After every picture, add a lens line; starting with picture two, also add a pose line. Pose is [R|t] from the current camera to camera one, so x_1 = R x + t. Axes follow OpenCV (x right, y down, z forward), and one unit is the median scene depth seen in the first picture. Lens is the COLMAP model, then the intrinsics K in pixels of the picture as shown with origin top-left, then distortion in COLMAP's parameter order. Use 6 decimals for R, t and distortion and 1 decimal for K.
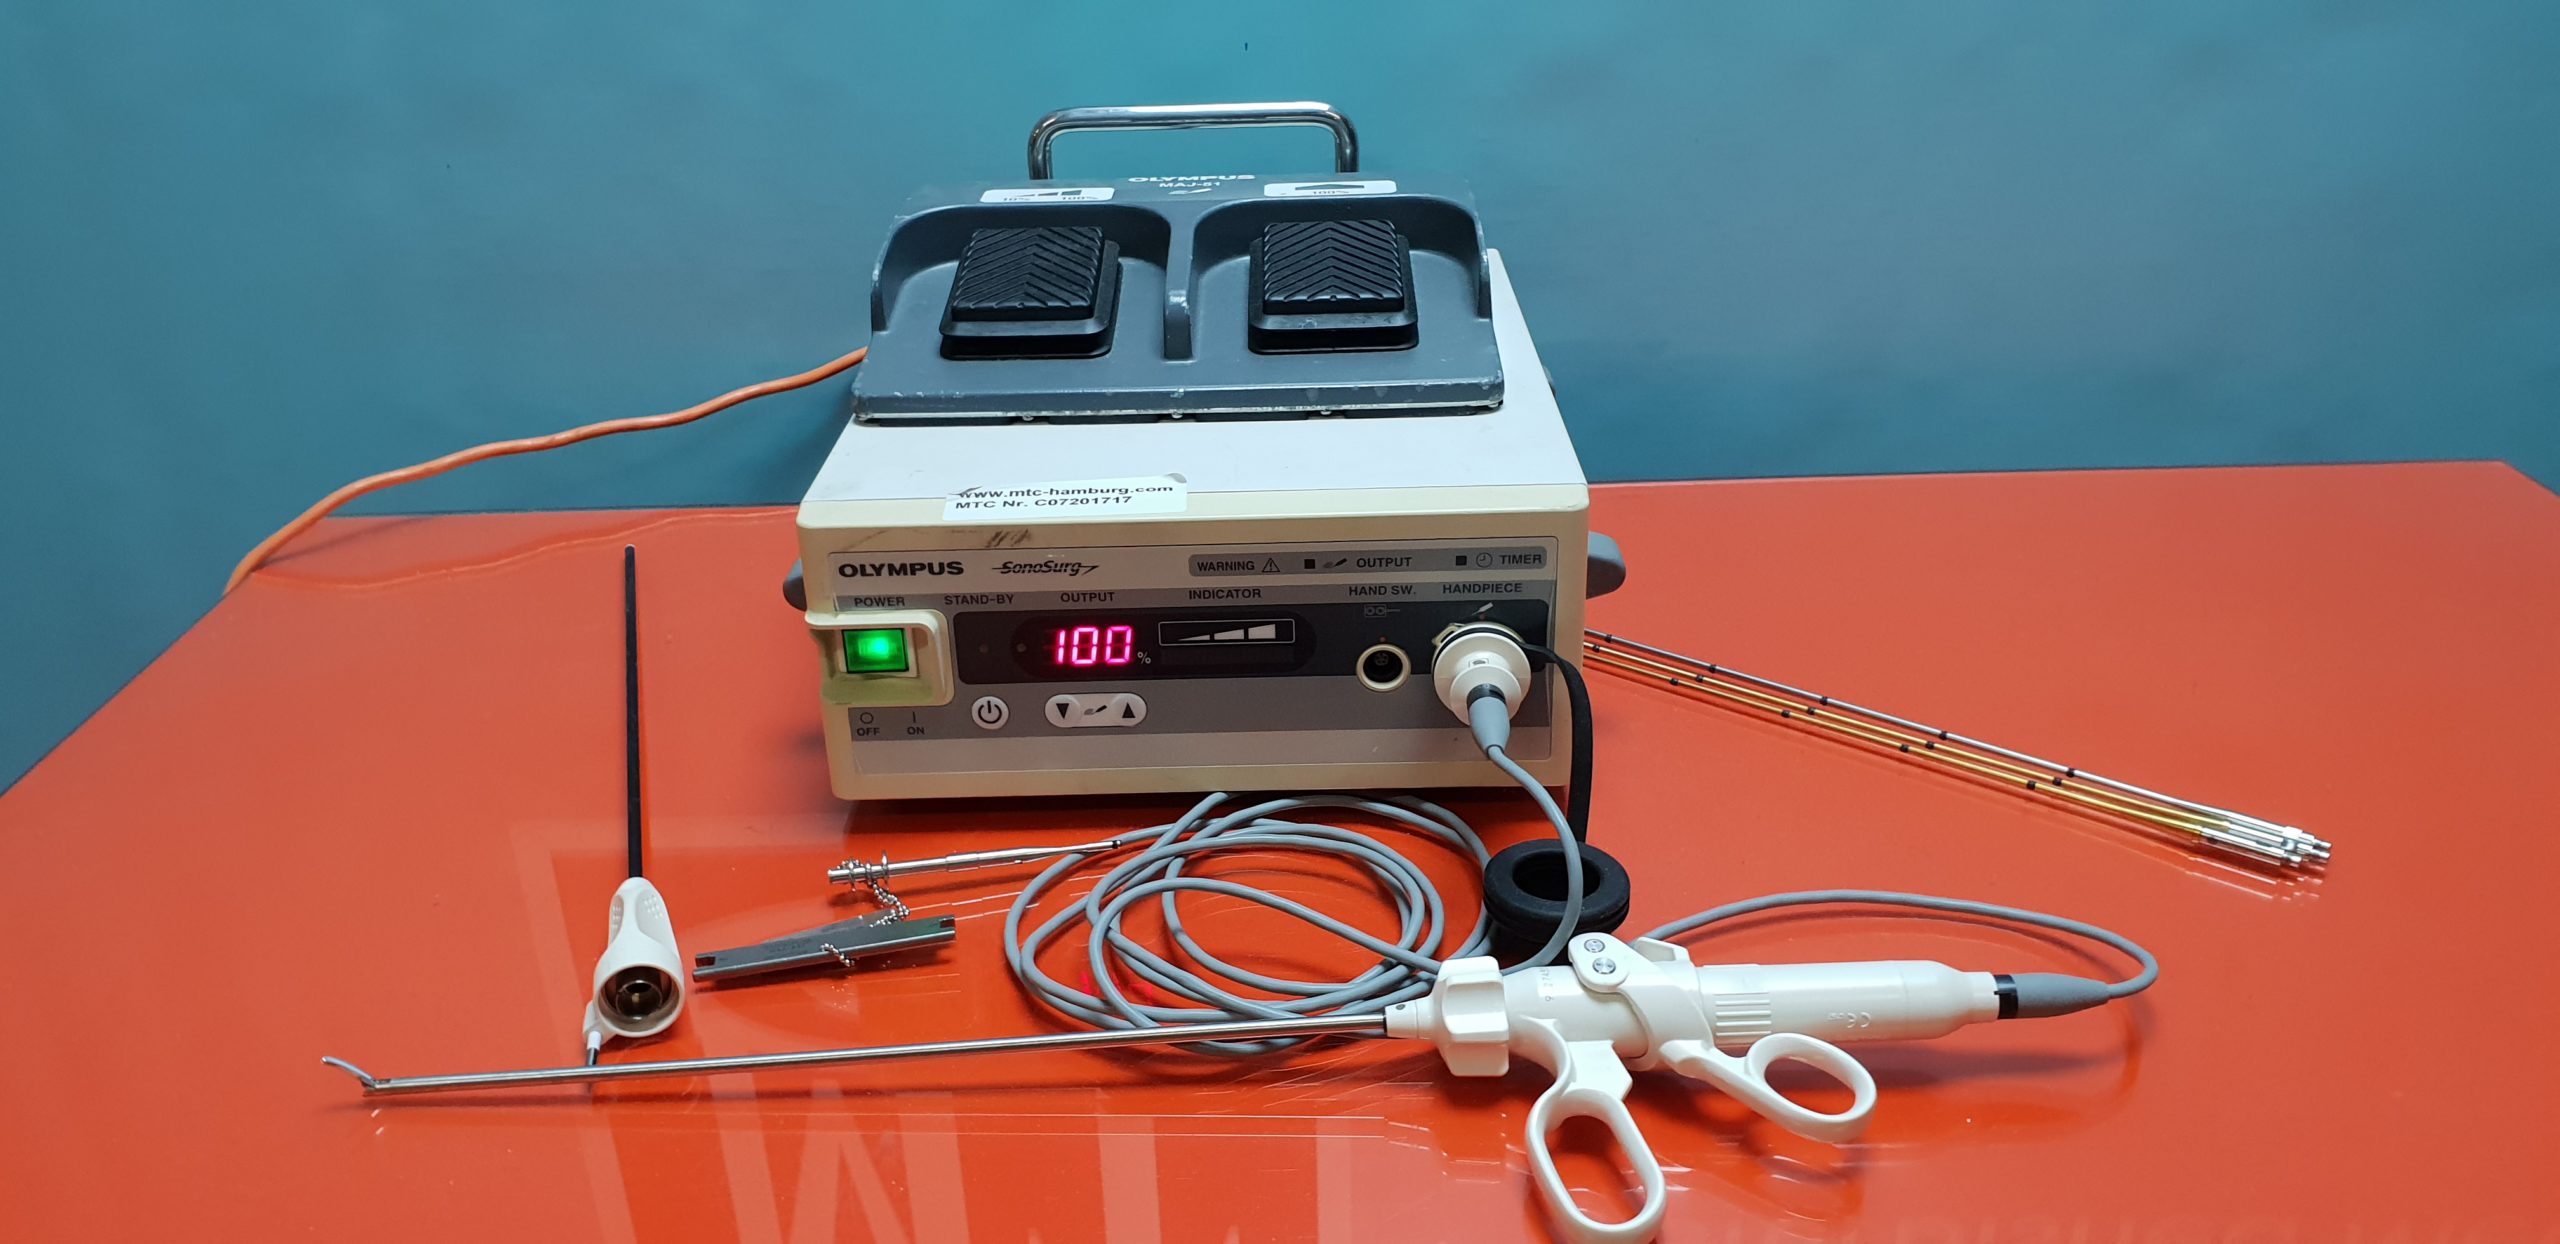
lens RADIAL K [[1926.3, 0, 1293.0], [0, 1926.3, 637.7], [0, 0, 1]] dist [-0.024246, -0.015729]
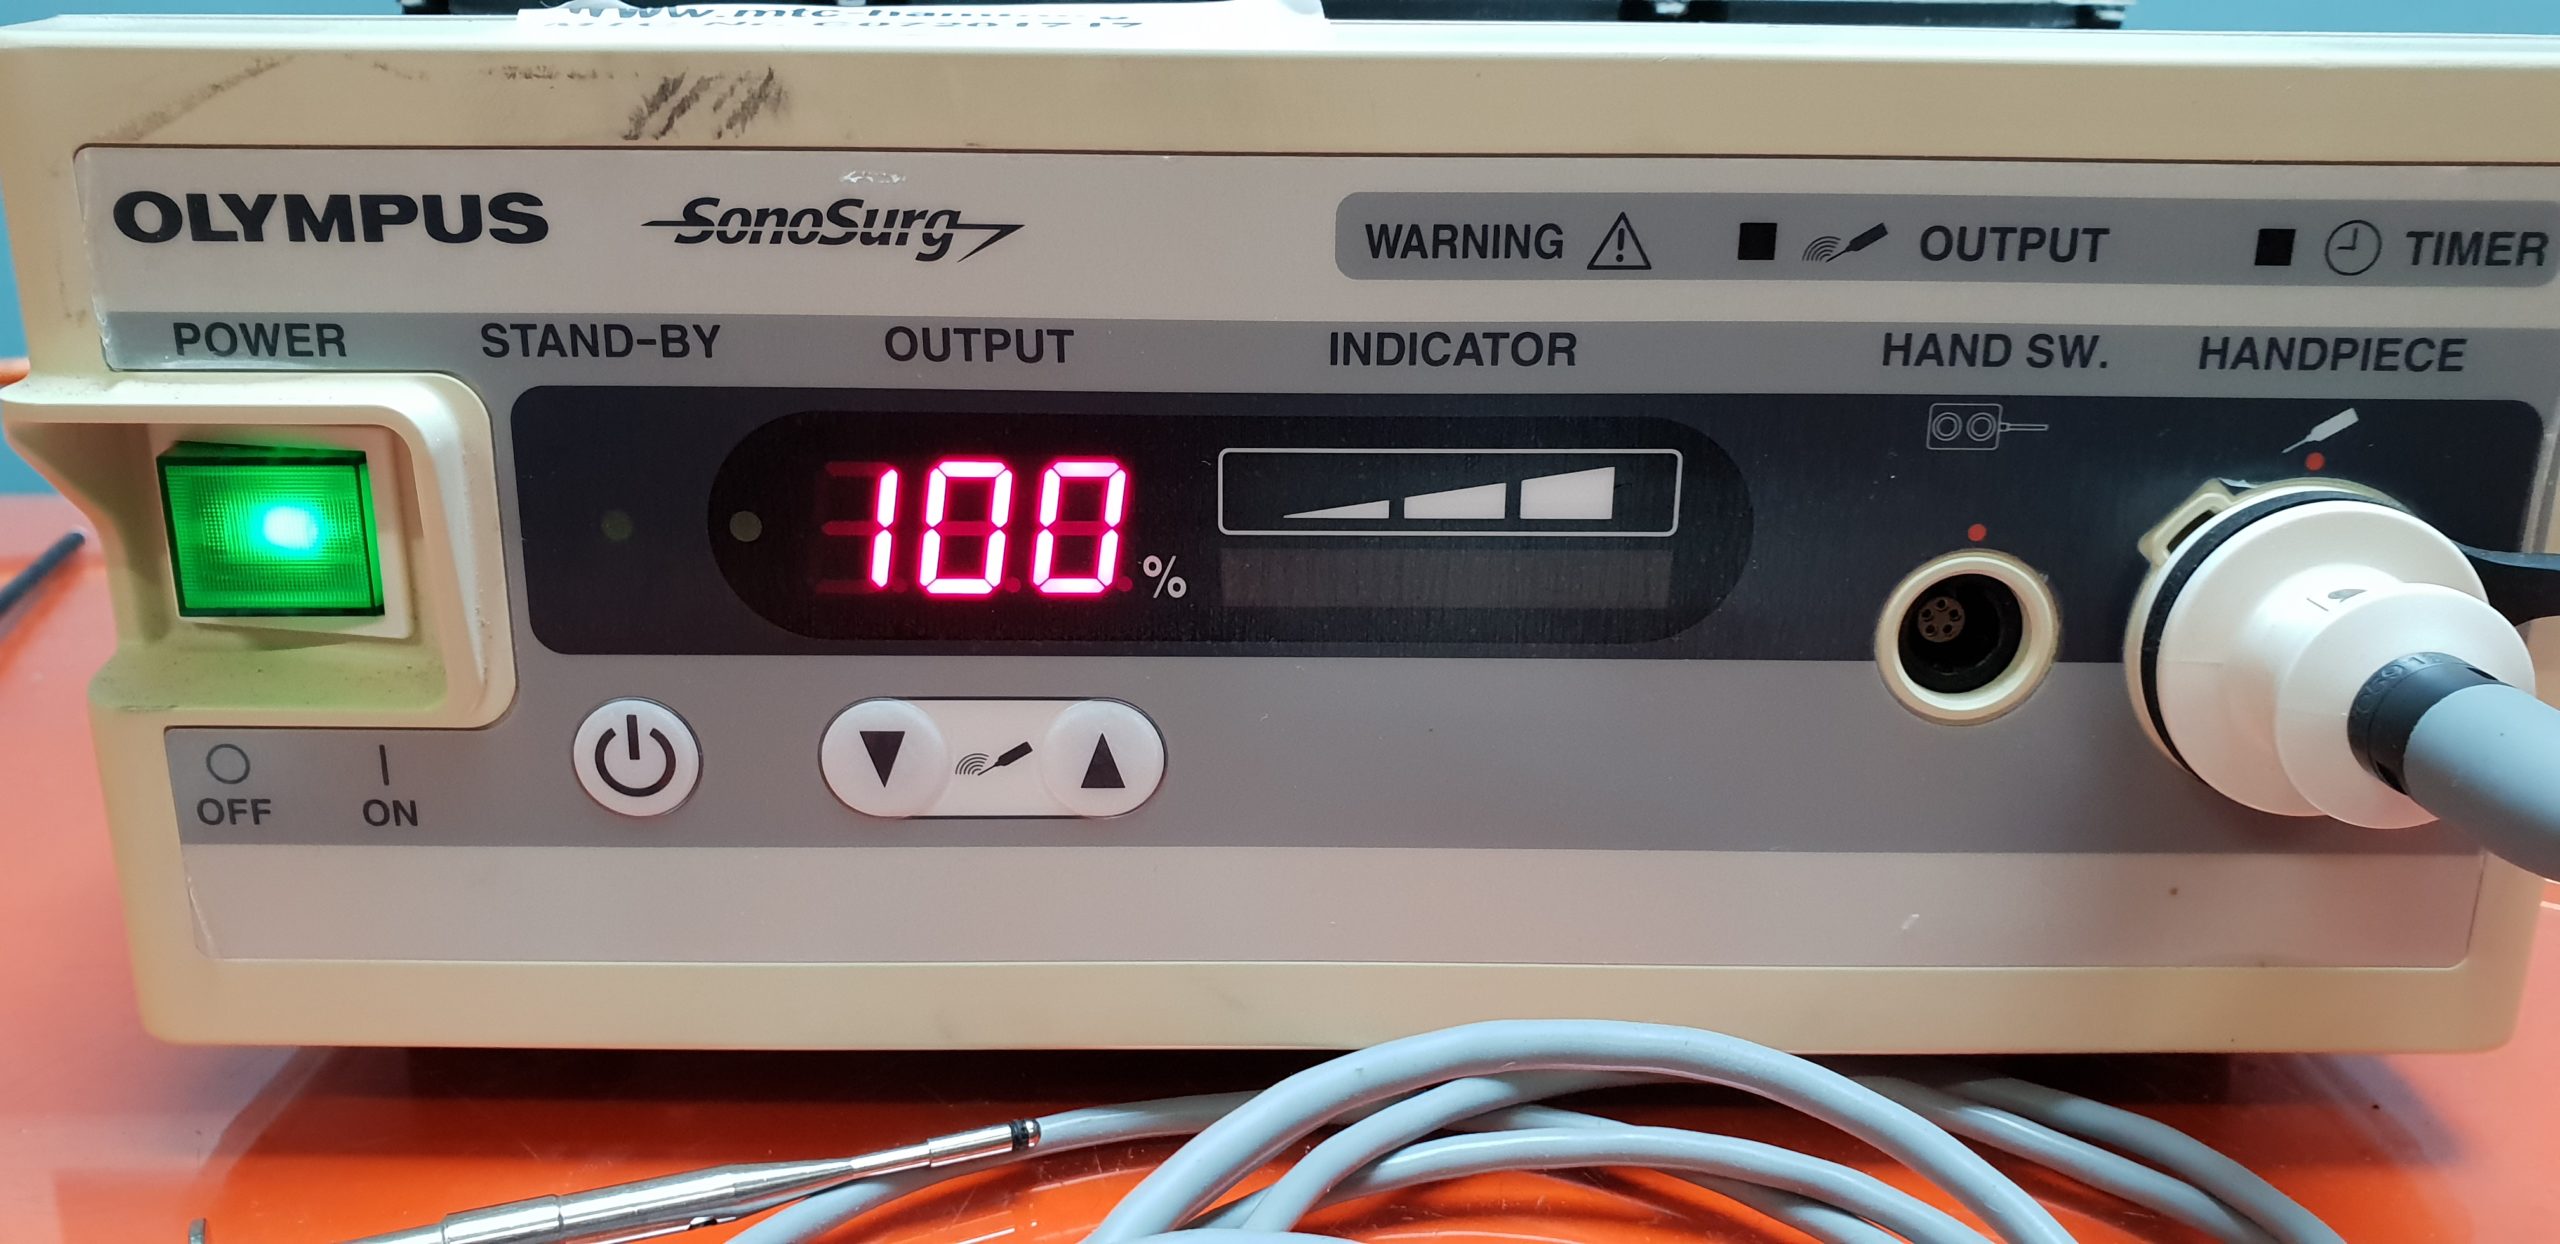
lens RADIAL K [[1926.3, 0, 1278.1], [0, 1926.3, 604.5], [0, 0, 1]] dist [-0.024246, -0.015729]
pose [[0.999622, 0.027130, 0.004415, -0.061505], [-0.026053, 0.986362, -0.162516, 0.062579], [-0.008764, 0.162340, 0.986696, 0.715475]]
